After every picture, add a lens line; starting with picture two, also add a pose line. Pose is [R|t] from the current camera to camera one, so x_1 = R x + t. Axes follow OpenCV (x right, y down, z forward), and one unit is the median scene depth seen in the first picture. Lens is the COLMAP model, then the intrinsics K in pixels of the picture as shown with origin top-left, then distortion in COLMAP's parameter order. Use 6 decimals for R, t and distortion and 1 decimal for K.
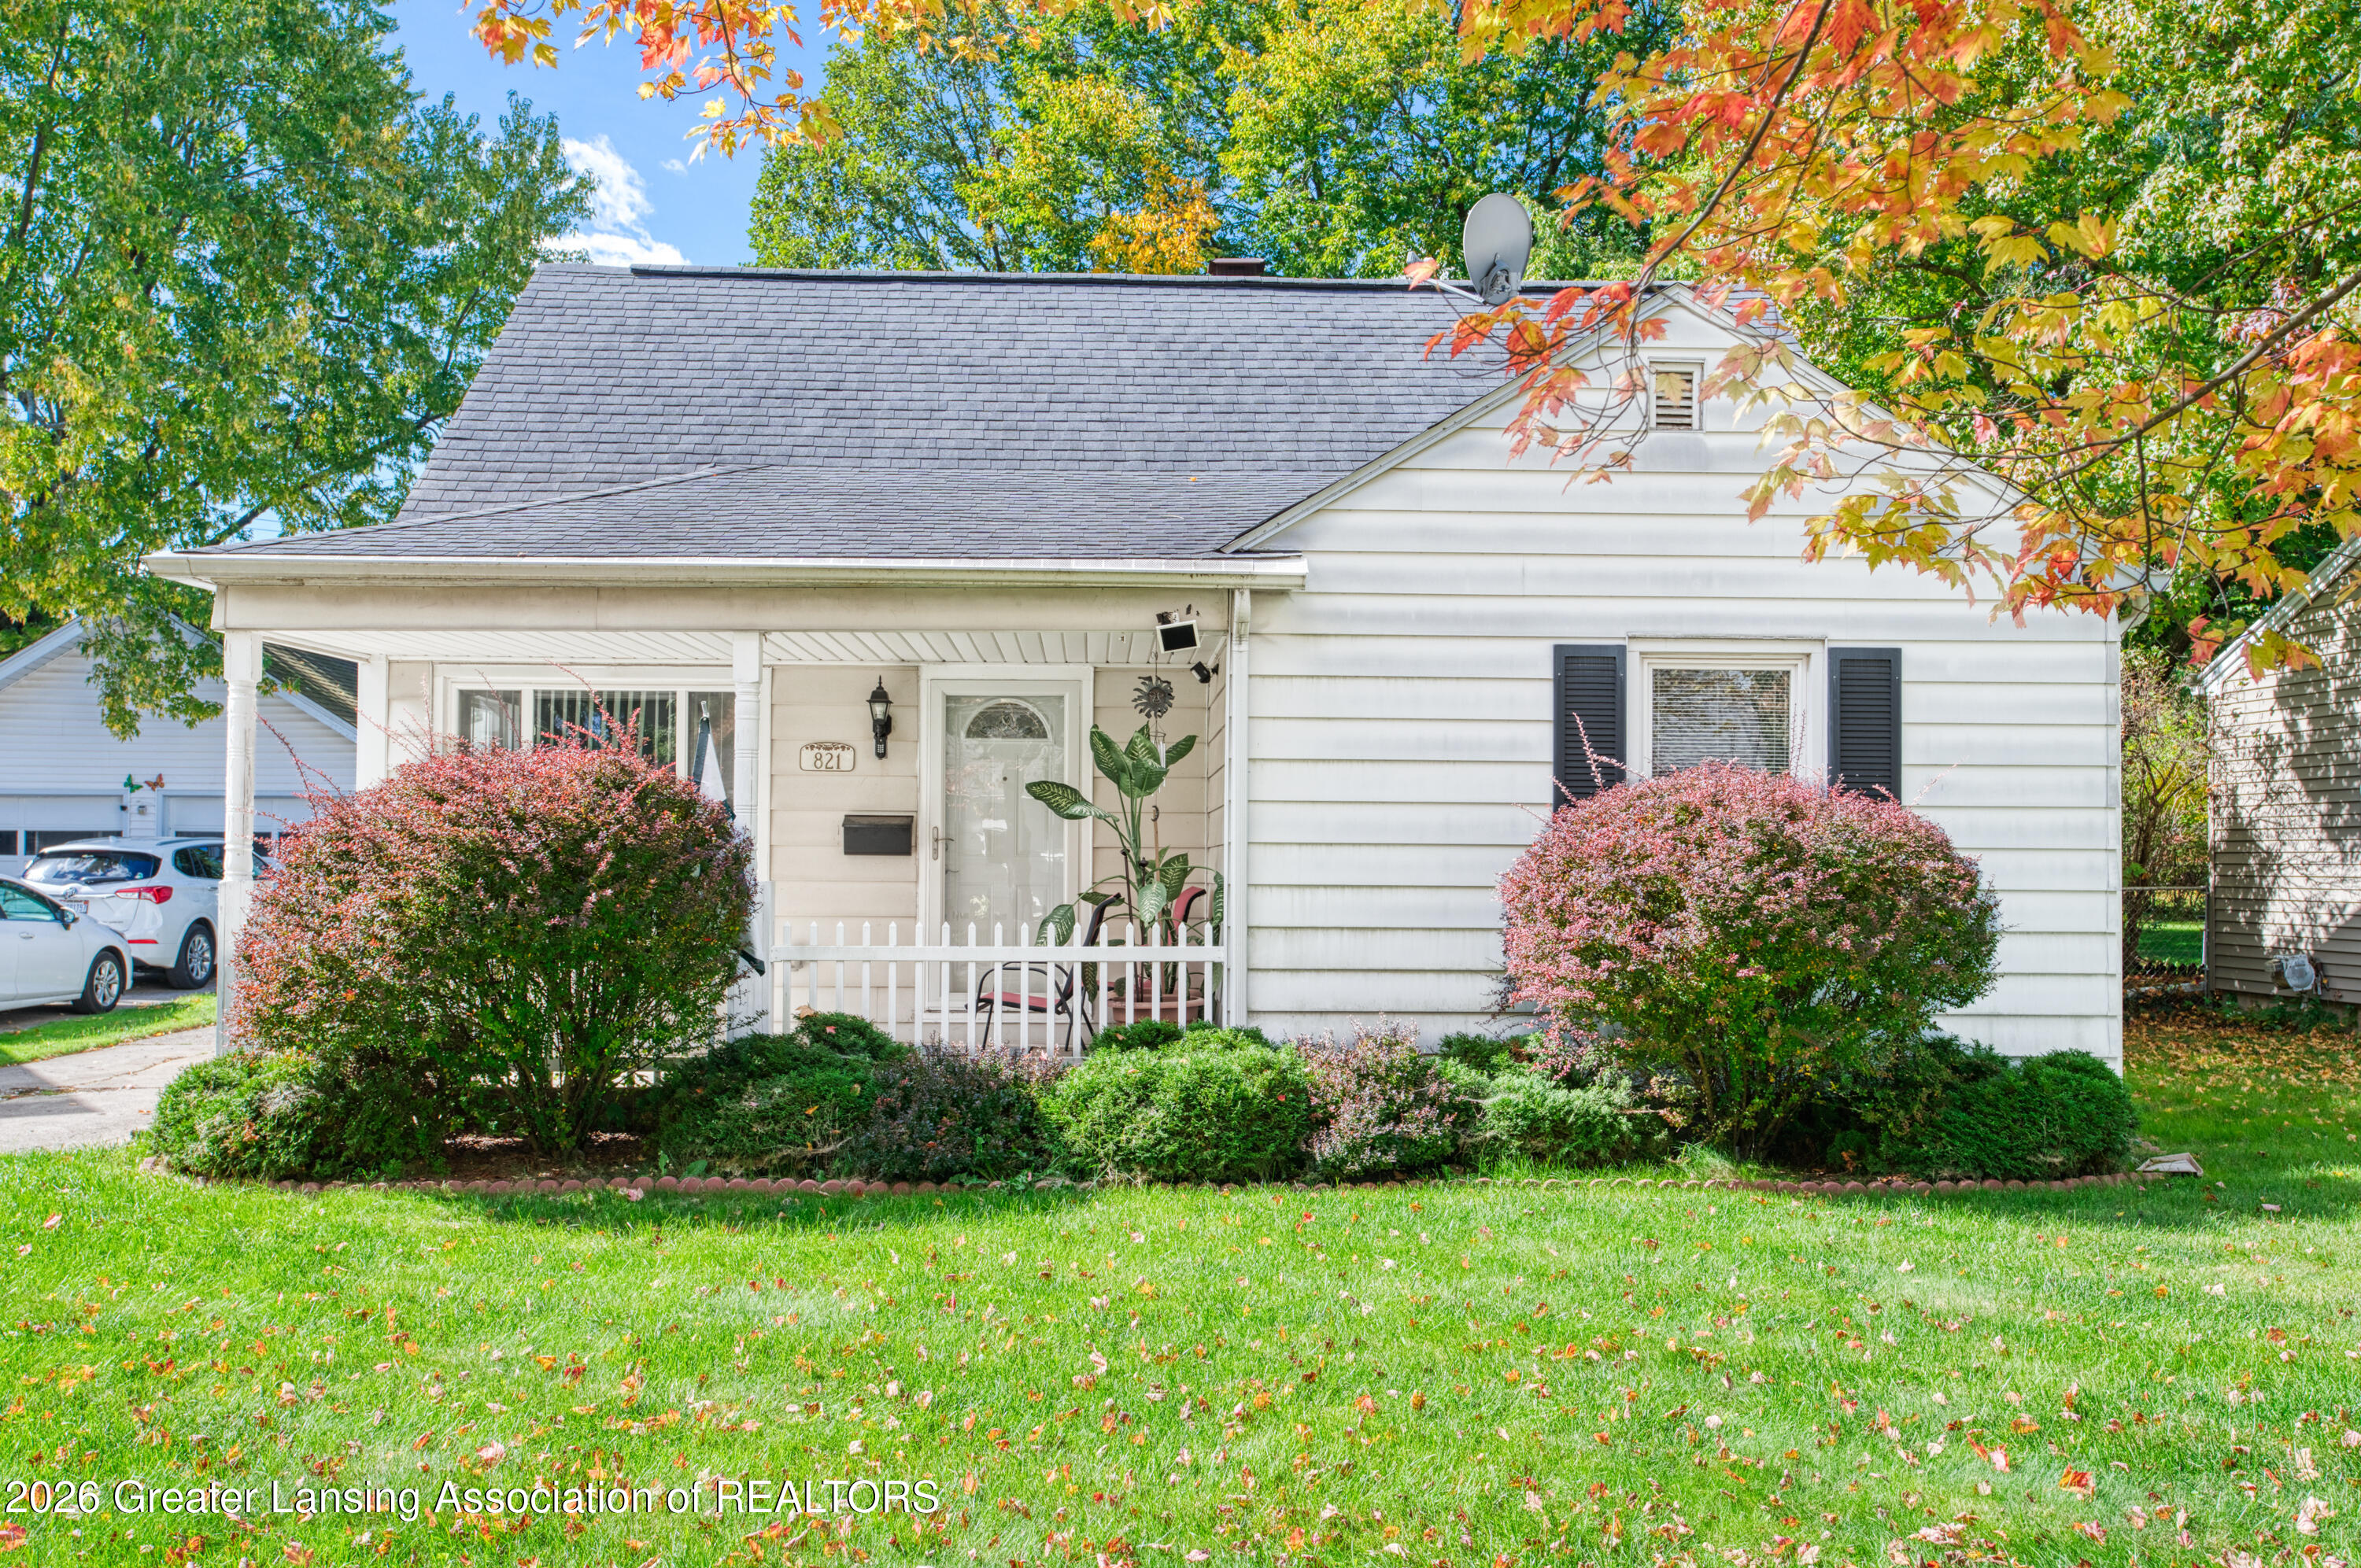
lens RADIAL K [[2014.8, 0, 1180.5], [0, 2014.8, 784.0], [0, 0, 1]] dist [-0.003124, -0.000215]
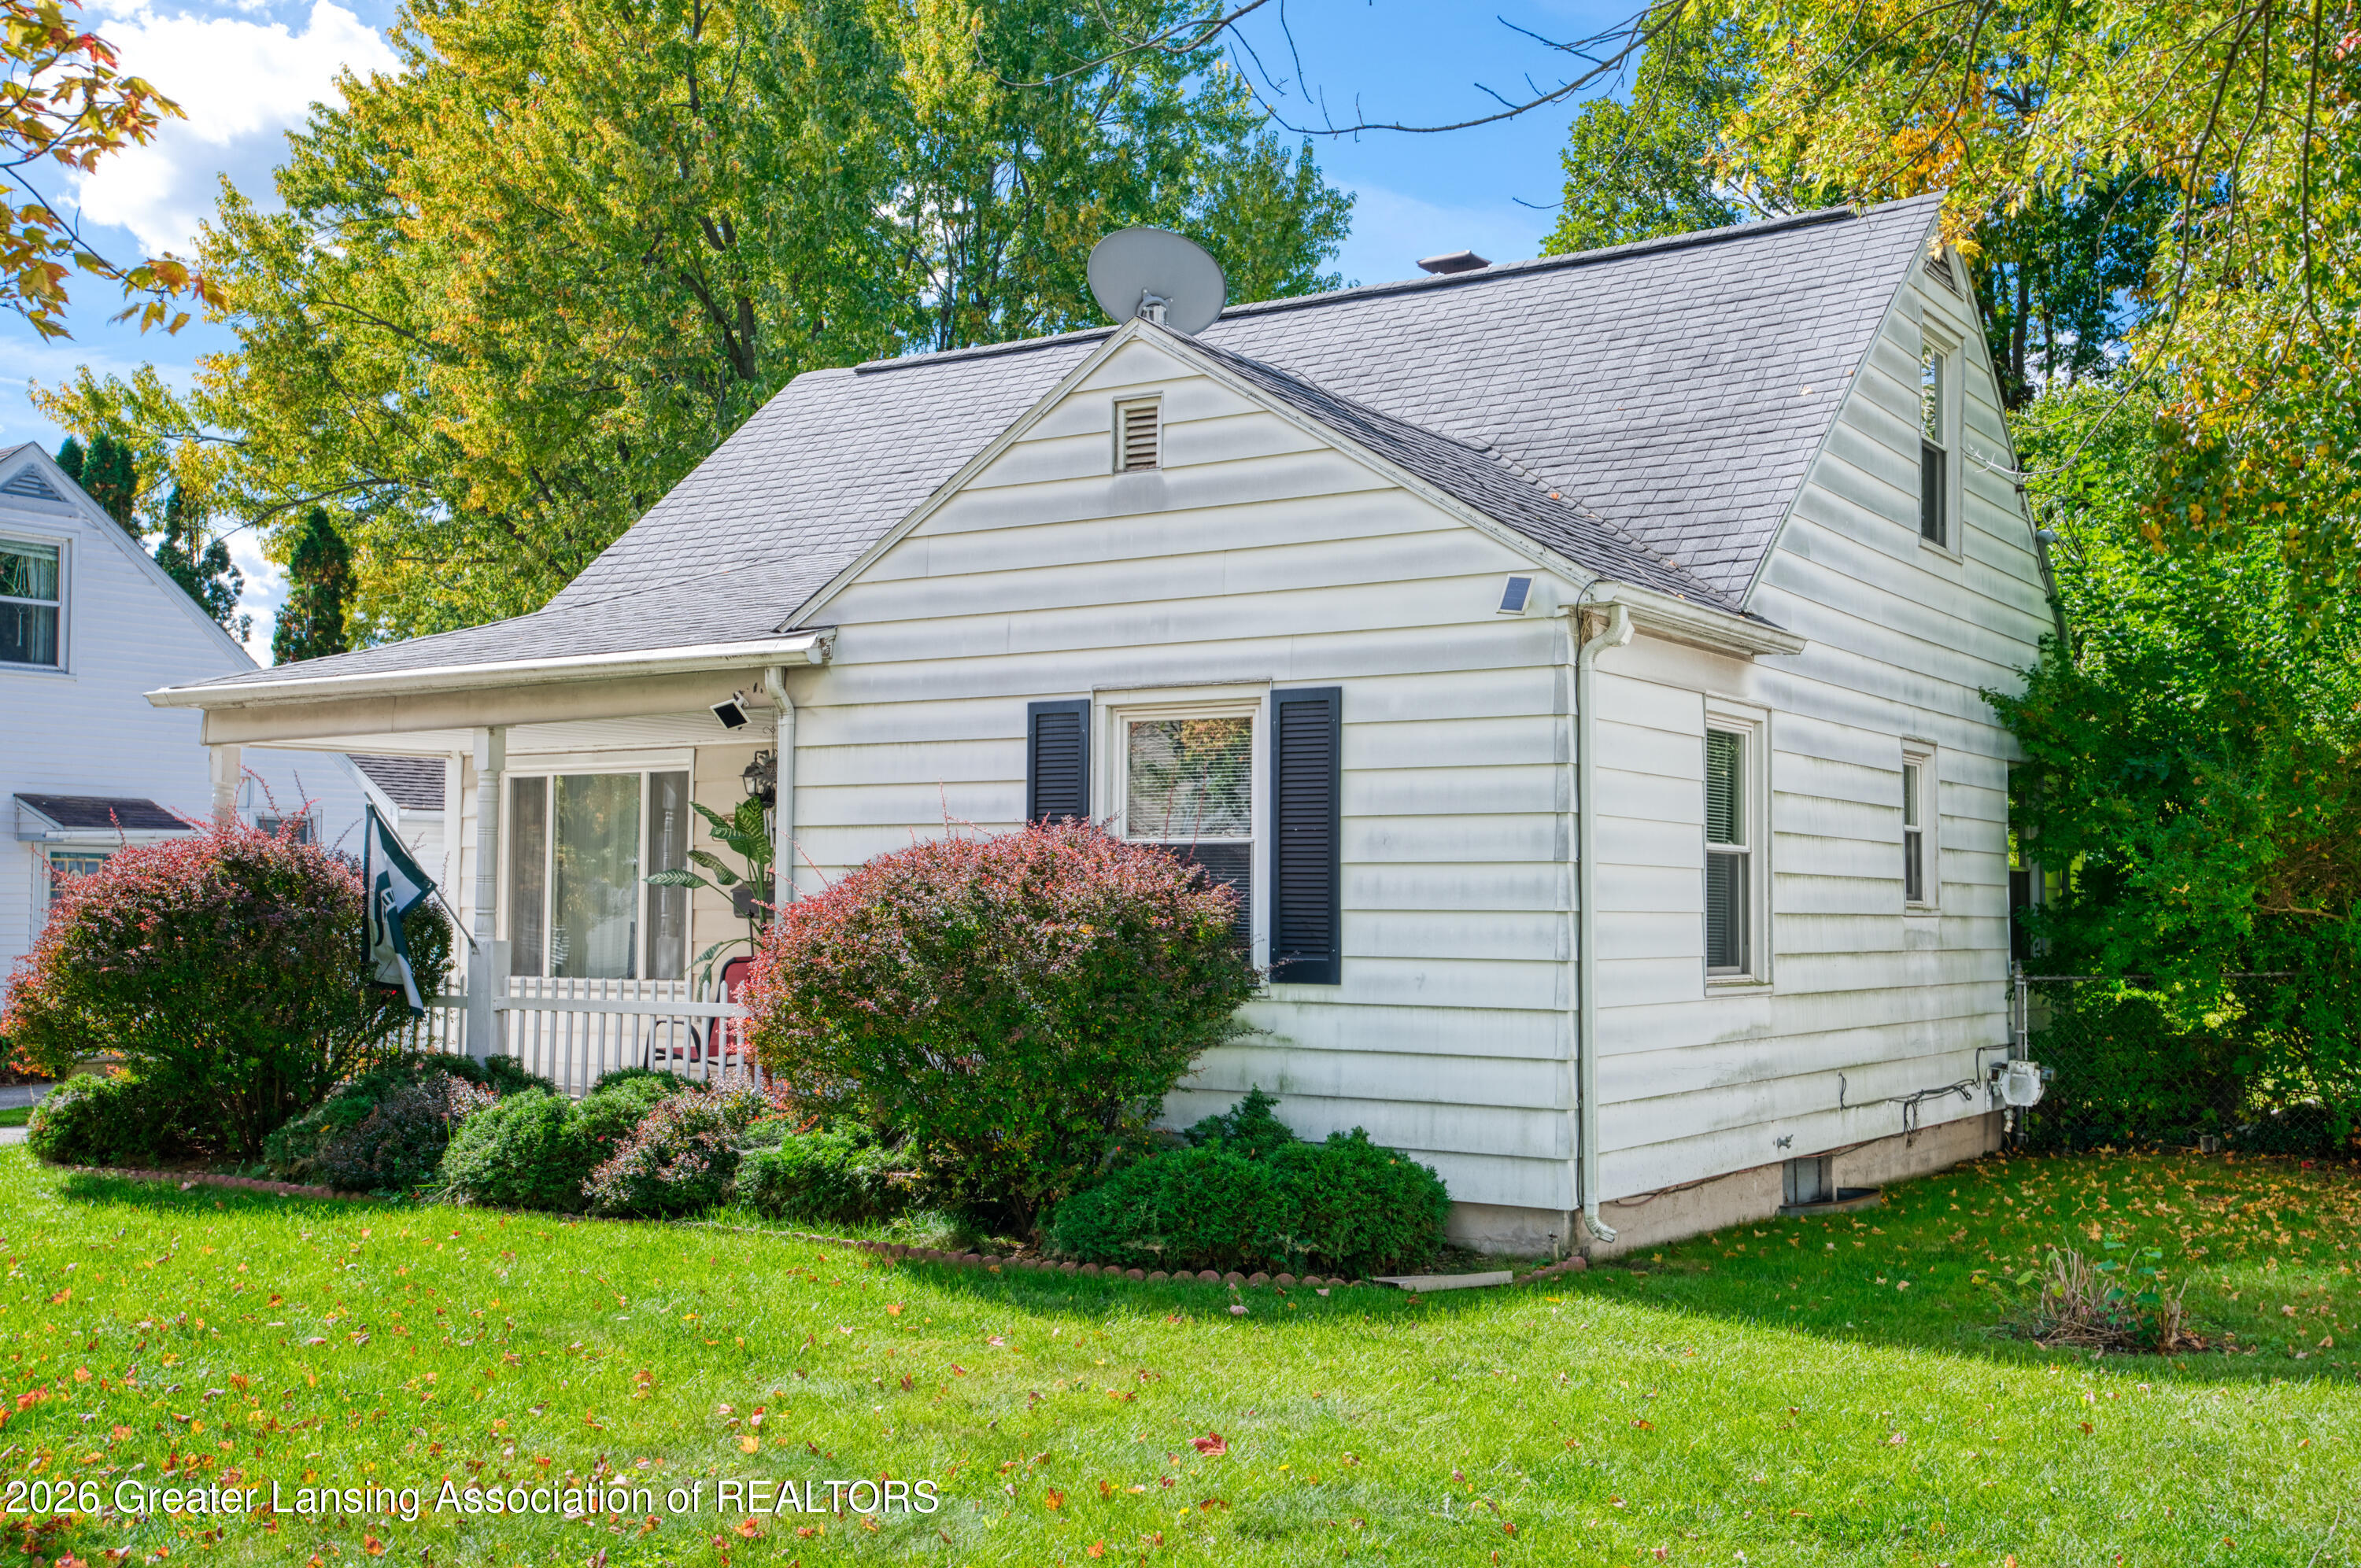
lens RADIAL K [[2378.3, 0, 1180.5], [0, 2378.3, 784.0], [0, 0, 1]] dist [0.009383, 0.011246]
pose [[0.828365, -0.030836, -0.559339, 0.893991], [0.023283, 0.999516, -0.020622, -0.003885], [0.559704, 0.004059, 0.828683, 0.080496]]
